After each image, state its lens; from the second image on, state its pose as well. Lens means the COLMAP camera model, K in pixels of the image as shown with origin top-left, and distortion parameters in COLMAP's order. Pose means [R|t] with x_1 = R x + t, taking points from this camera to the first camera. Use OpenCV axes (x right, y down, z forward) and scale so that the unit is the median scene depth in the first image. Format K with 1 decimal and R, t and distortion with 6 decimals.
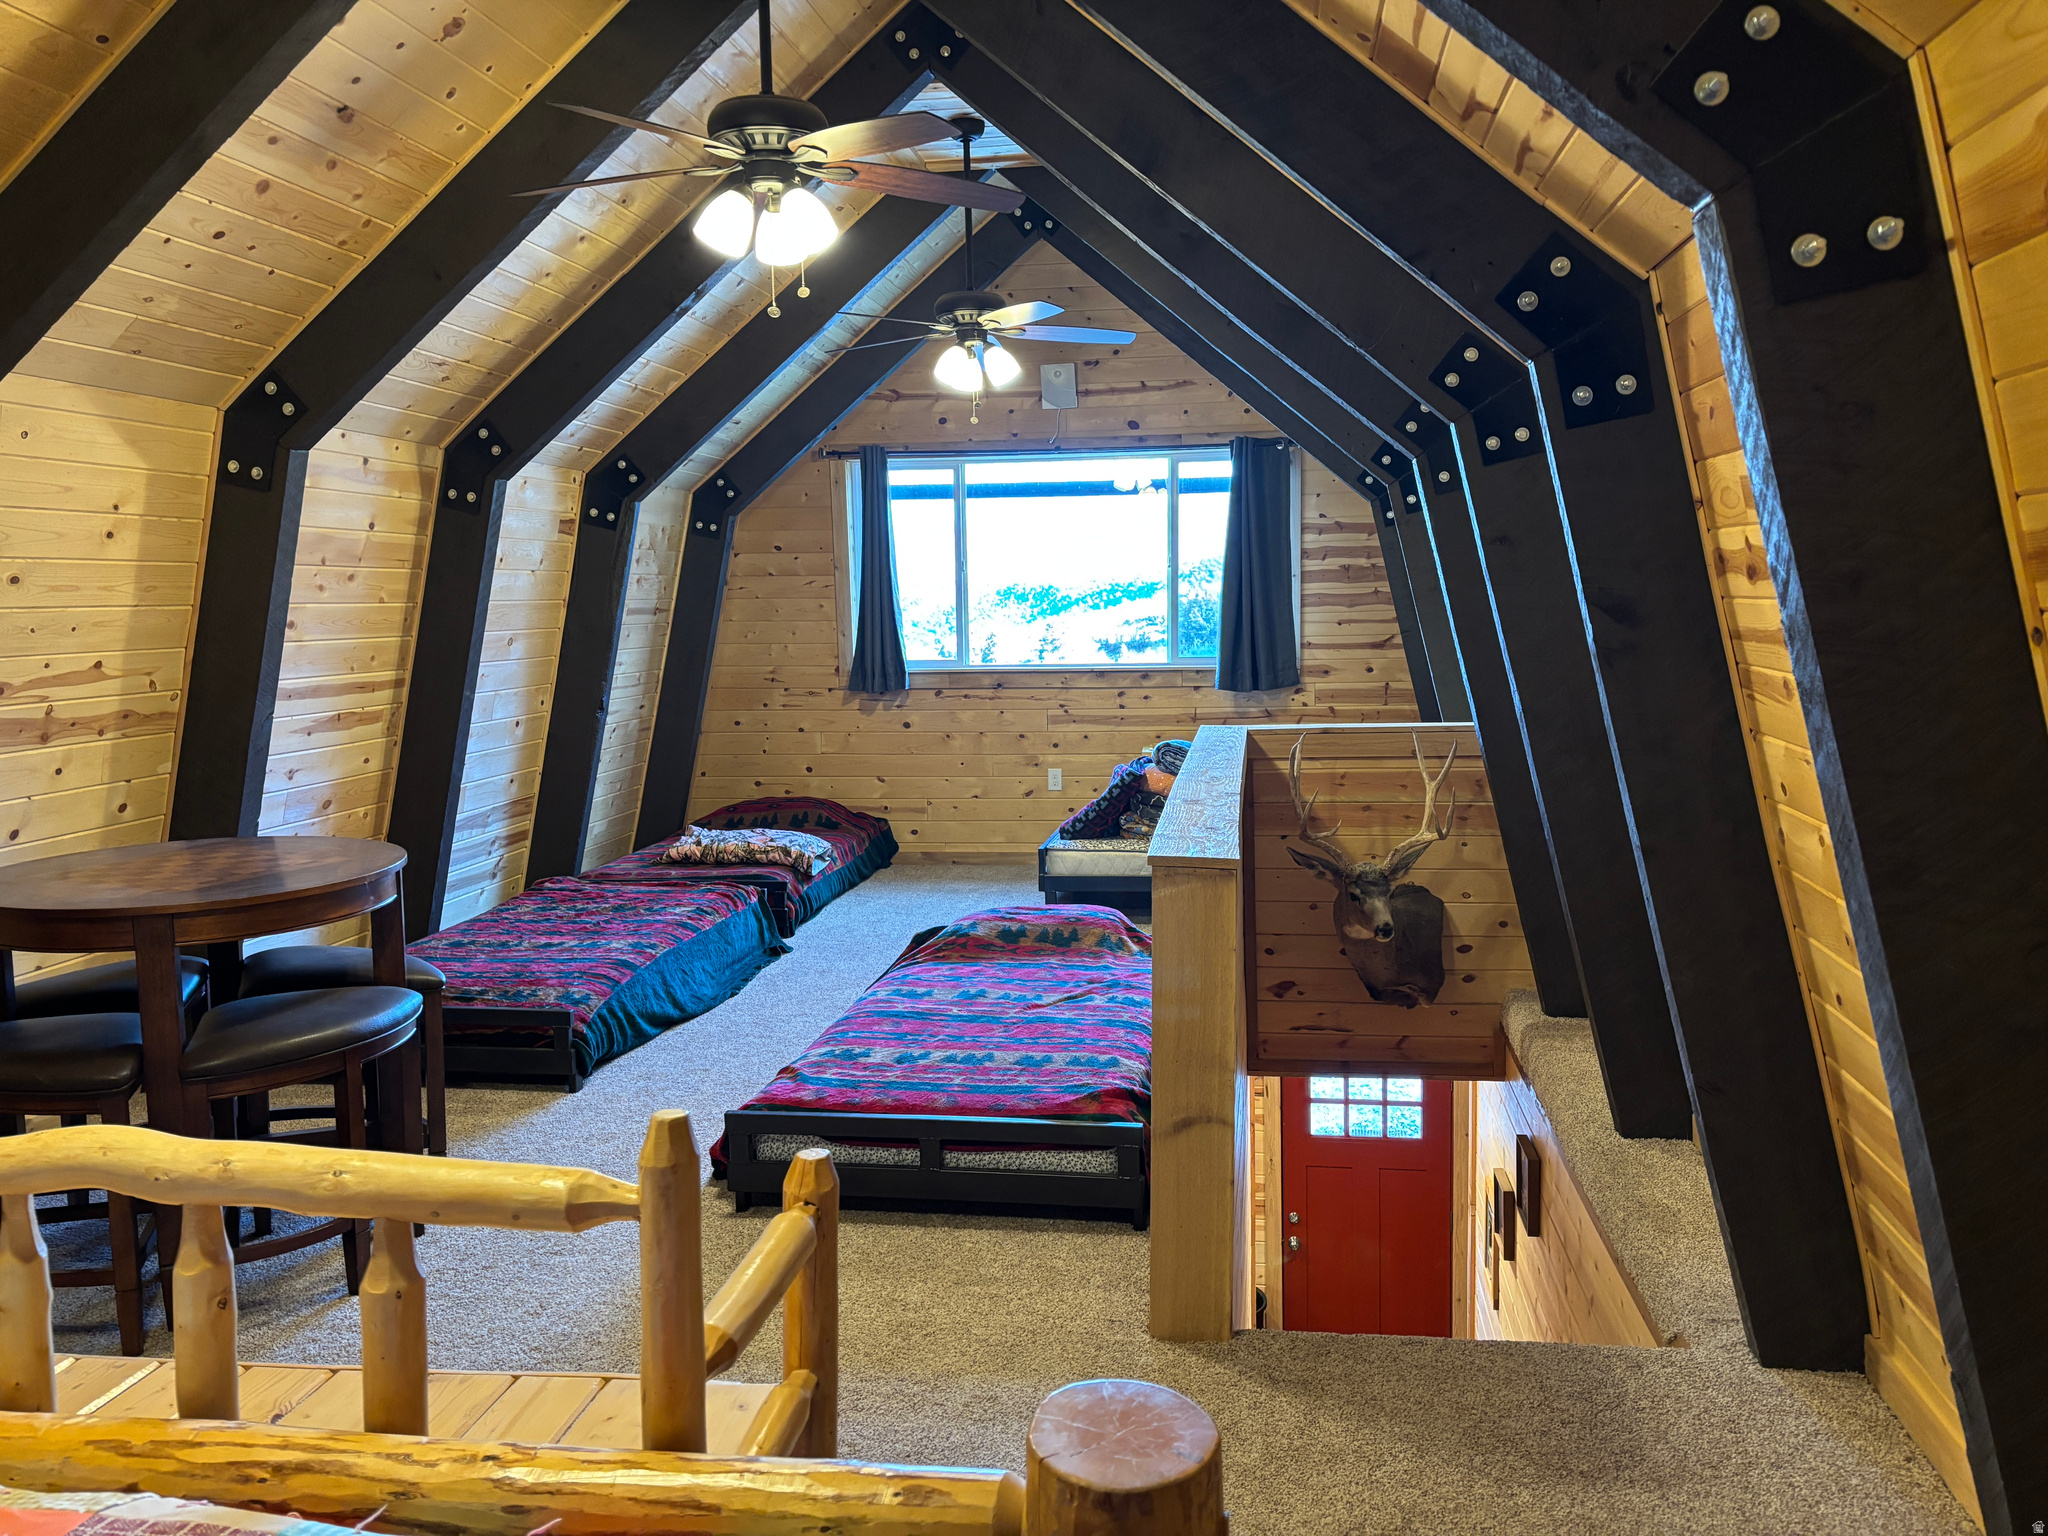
lens RADIAL K [[1560.0, 0, 1020.5], [0, 1560.0, 738.7], [0, 0, 1]] dist [0.168114, -0.320192]
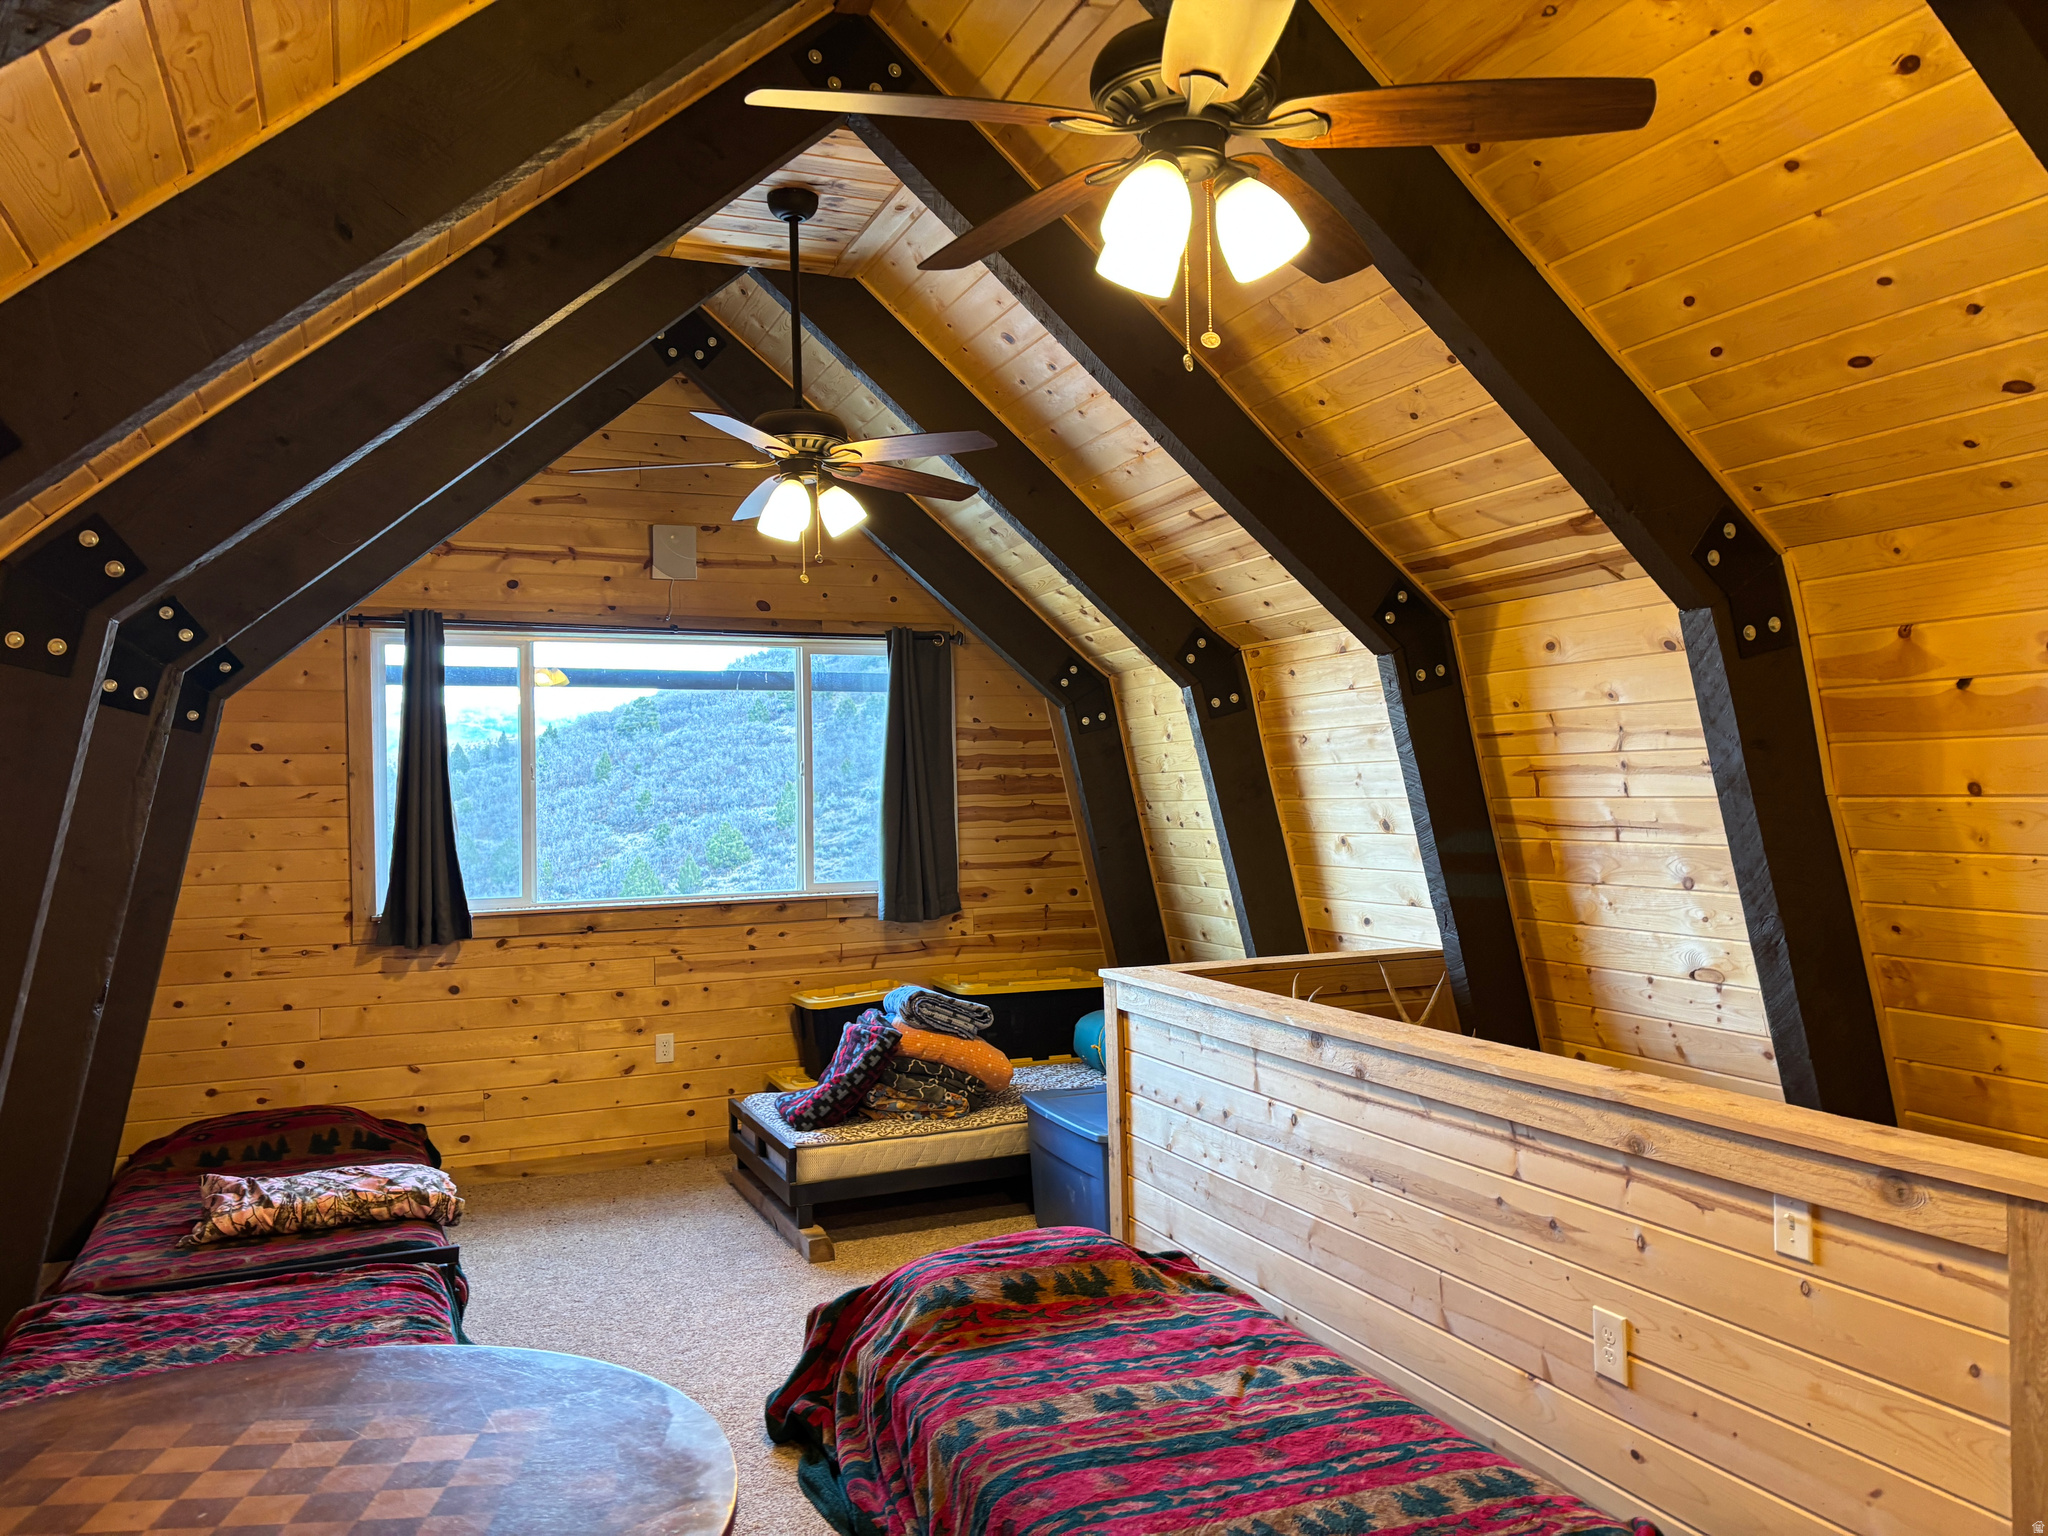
lens RADIAL K [[1534.2, 0, 1034.6], [0, 1534.2, 761.8], [0, 0, 1]] dist [0.032031, -0.053545]
pose [[0.840301, 0.009315, 0.542040, -0.248603], [0.056333, 0.992939, -0.104395, -0.025266], [-0.539185, 0.118258, 0.833843, 0.256318]]
